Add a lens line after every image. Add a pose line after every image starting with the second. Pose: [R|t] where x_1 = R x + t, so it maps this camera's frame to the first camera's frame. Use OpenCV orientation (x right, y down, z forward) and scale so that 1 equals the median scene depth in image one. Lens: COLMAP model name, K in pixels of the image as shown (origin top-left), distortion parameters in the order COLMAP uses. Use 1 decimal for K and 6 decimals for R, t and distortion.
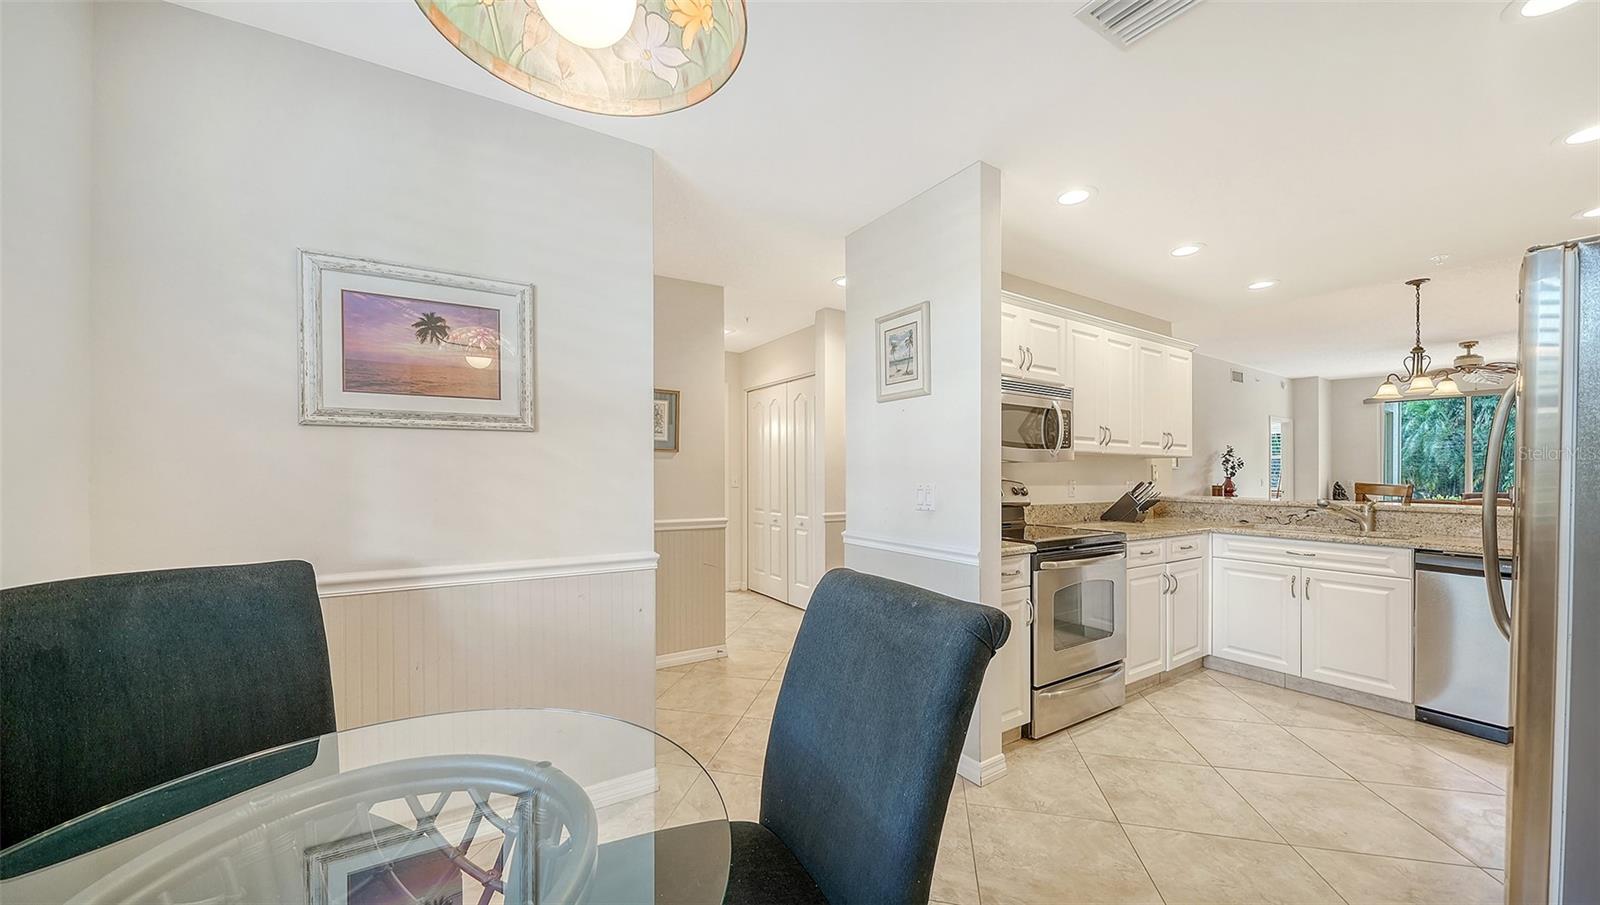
lens RADIAL K [[562.7, 0, 803.4], [0, 562.7, 472.1], [0, 0, 1]] dist [0.010250, -0.001763]
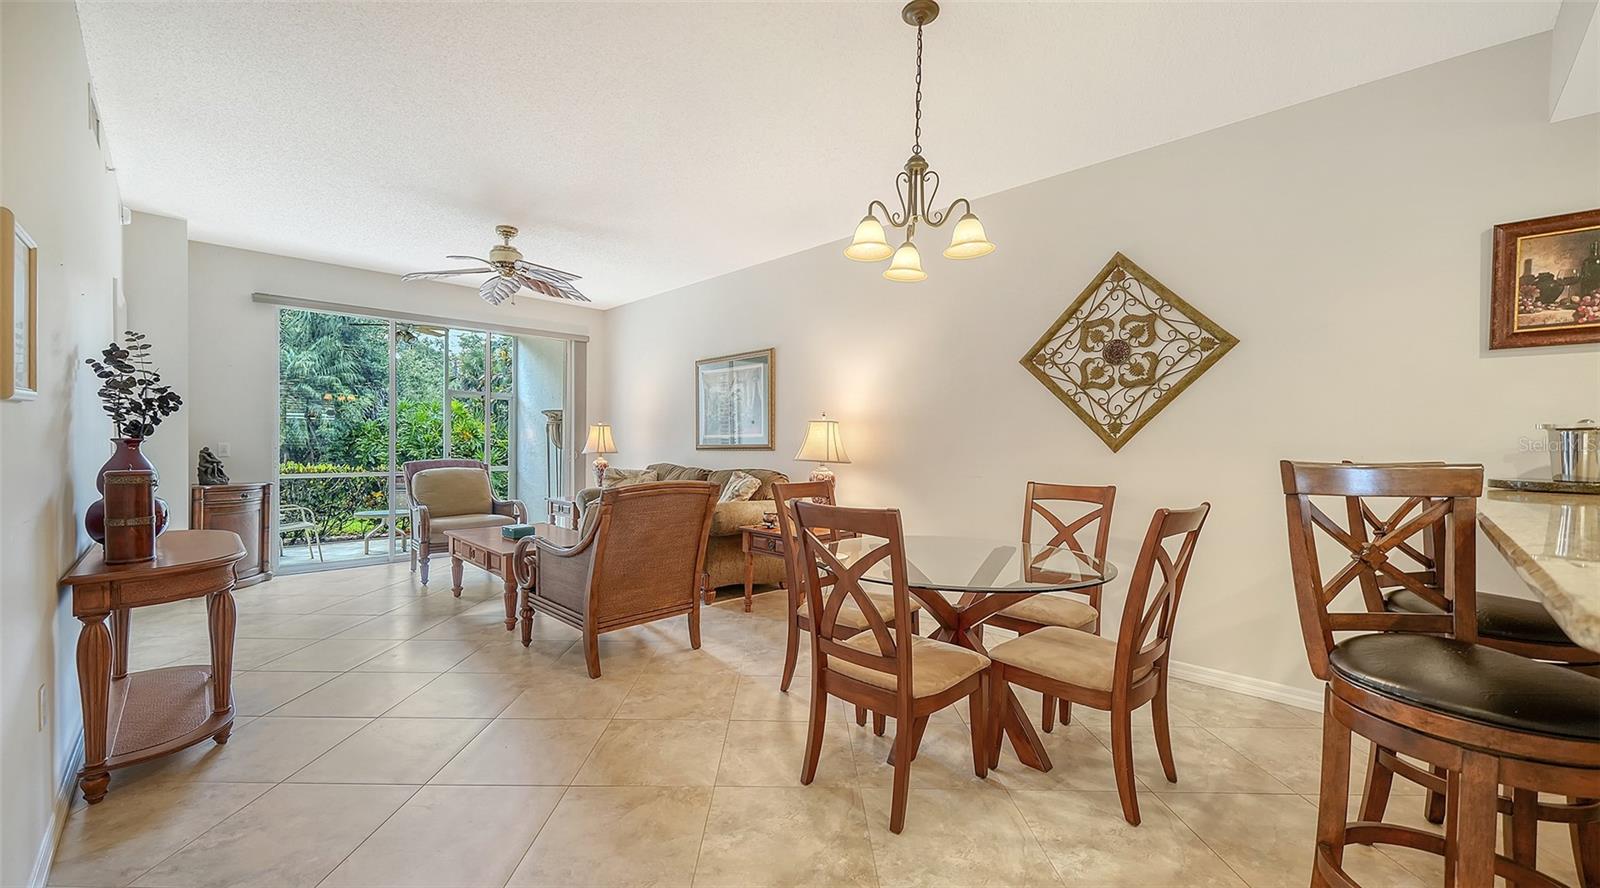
lens RADIAL K [[617.7, 0, 790.9], [0, 617.7, 449.7], [0, 0, 1]] dist [0.005444, -0.001585]
pose [[-0.198017, -0.020396, 0.979986, 0.760739], [-0.010026, 0.999773, 0.018782, 0.009607], [-0.980147, -0.006106, -0.198176, 1.497453]]
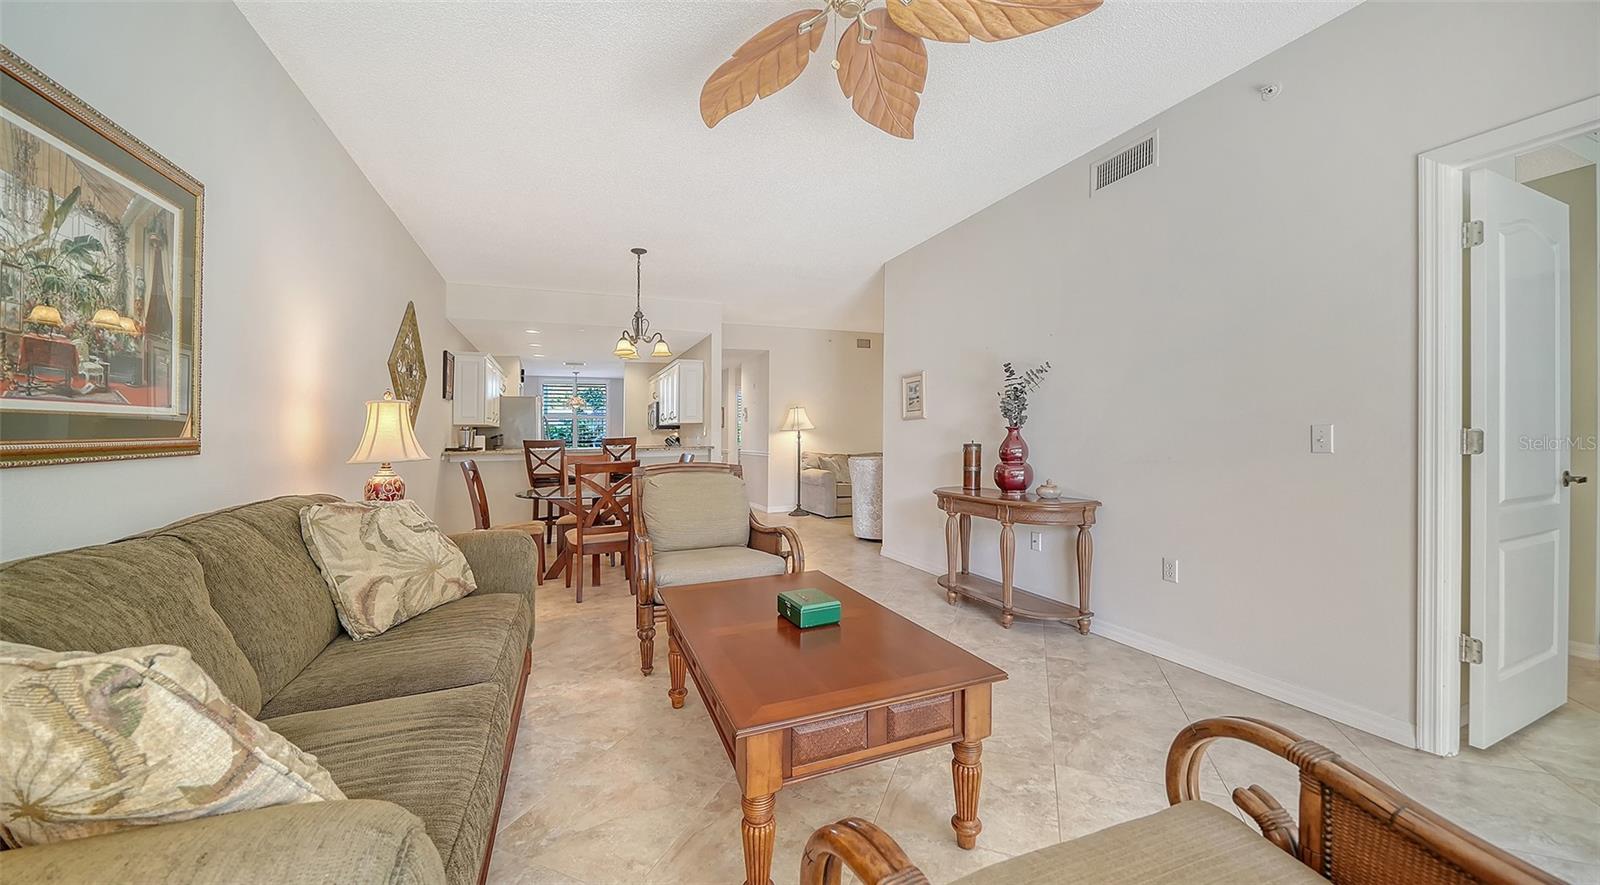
lens RADIAL K [[568.9, 0, 782.8], [0, 568.9, 409.1], [0, 0, 1]] dist [0.004087, 0.002433]
pose [[-0.210428, -0.049106, -0.976375, 2.598933], [0.011862, 0.998536, -0.052777, 0.032000], [0.977537, -0.022688, -0.209538, 1.873100]]
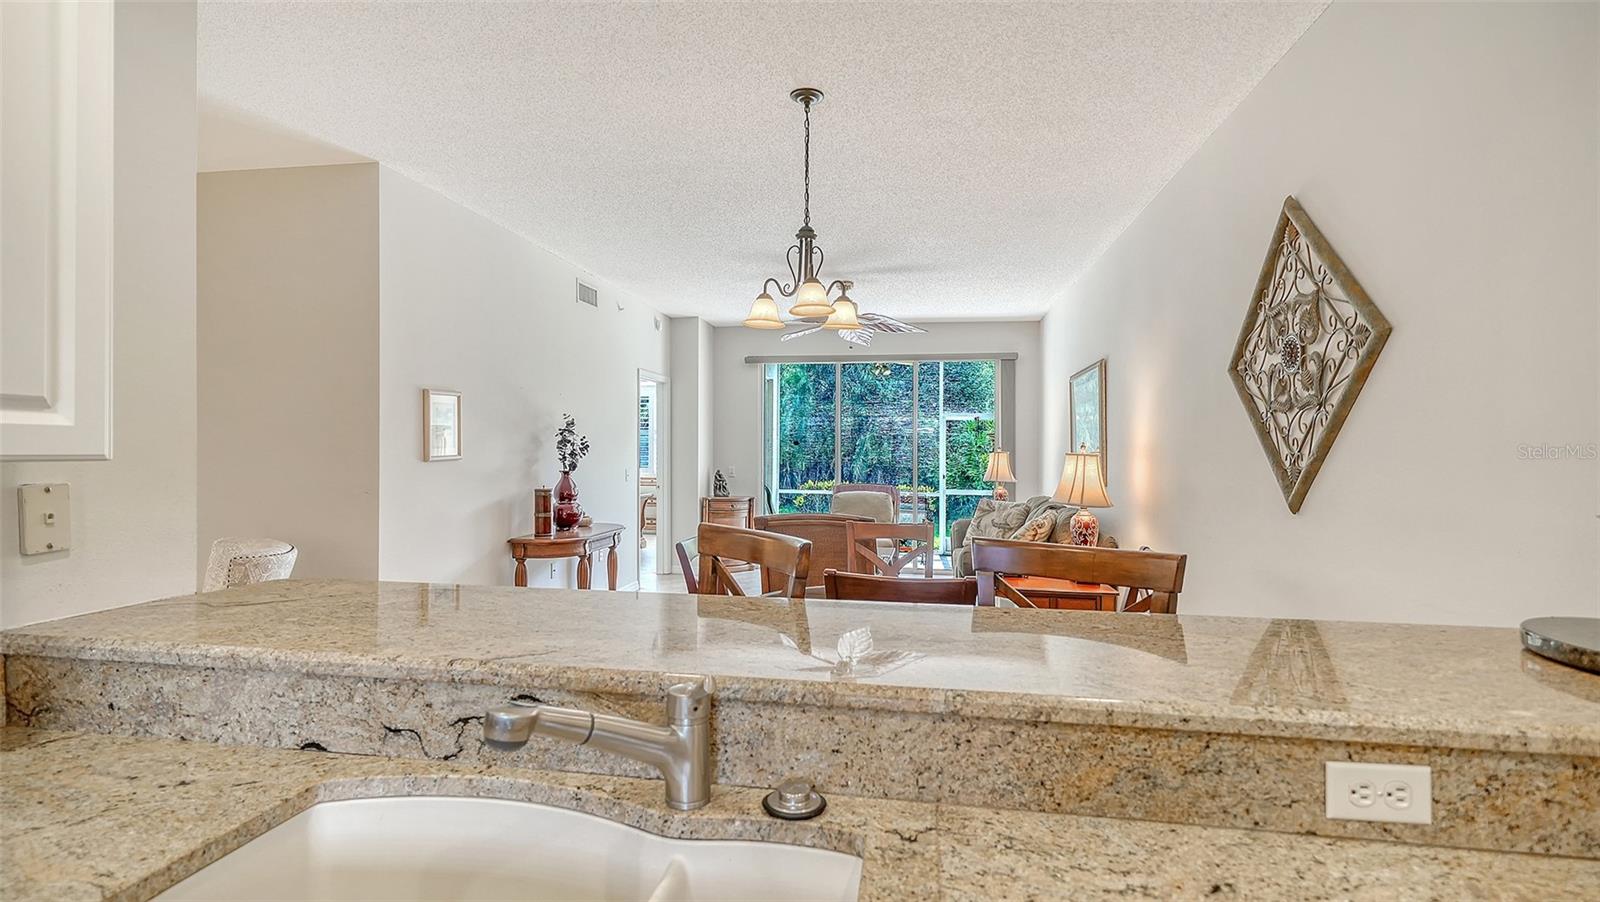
lens RADIAL K [[775.8, 0, 790.7], [0, 775.8, 433.8], [0, 0, 1]] dist [0.005878, 0.000730]
pose [[0.677759, 0.013092, 0.735167, 0.716652], [-0.003443, 0.999887, -0.014633, -0.035735], [-0.735276, 0.007386, 0.677728, 0.687424]]
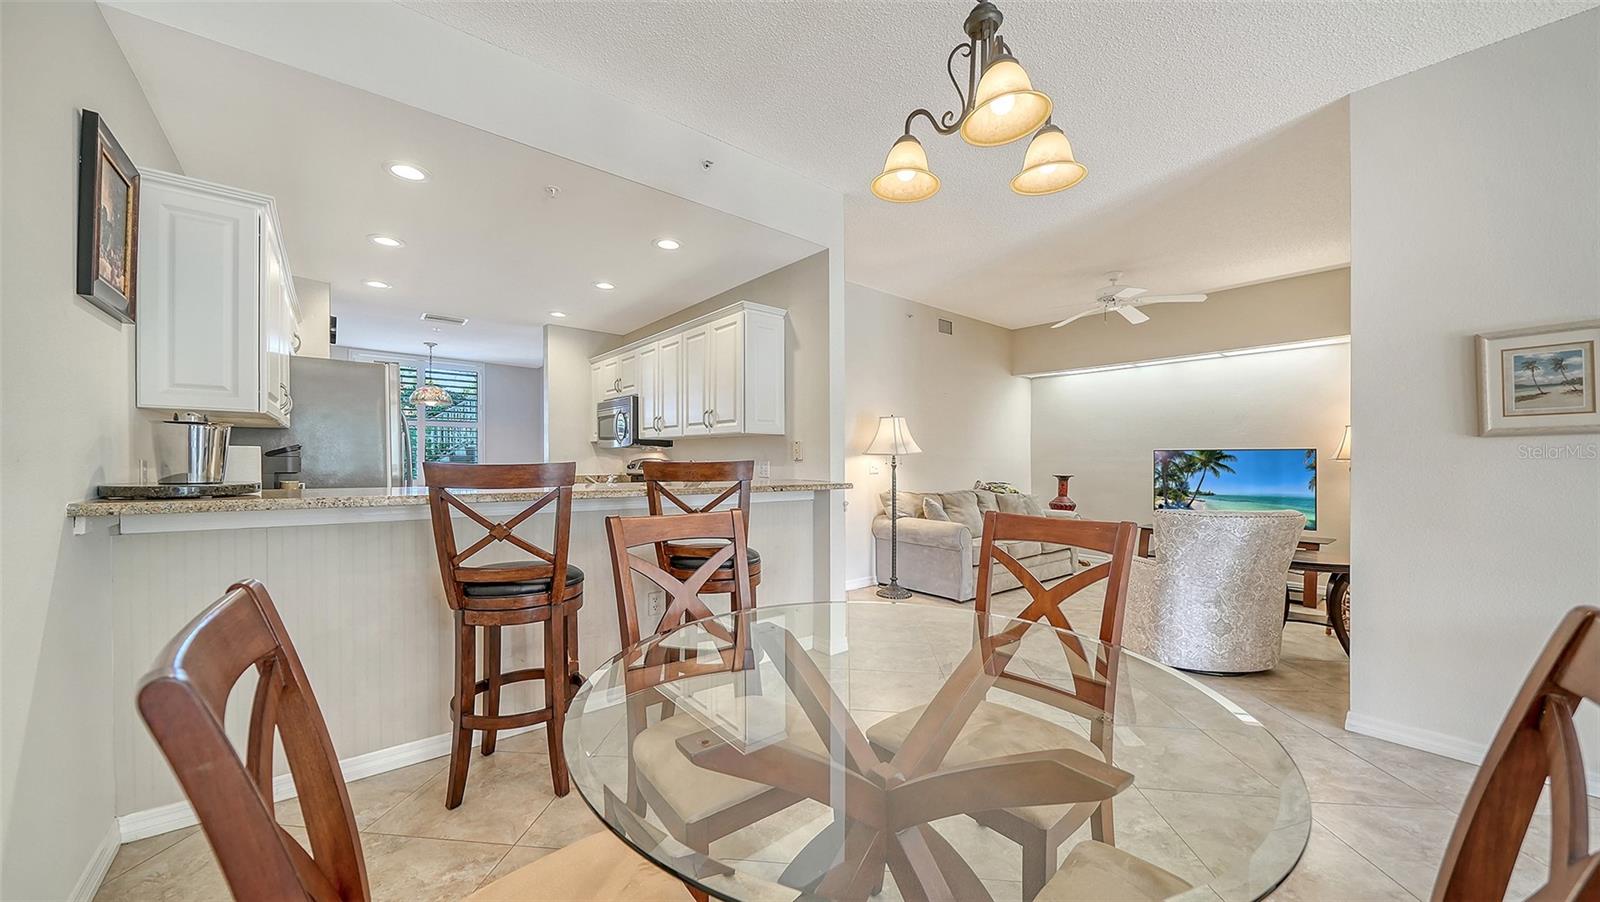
lens RADIAL K [[562.7, 0, 790.3], [0, 562.7, 456.1], [0, 0, 1]] dist [0.010250, -0.001763]
pose [[0.103409, -0.014984, -0.994526, 1.718124], [-0.006519, 0.999855, -0.015742, 0.024801], [0.994618, 0.008111, 0.103296, 1.091614]]
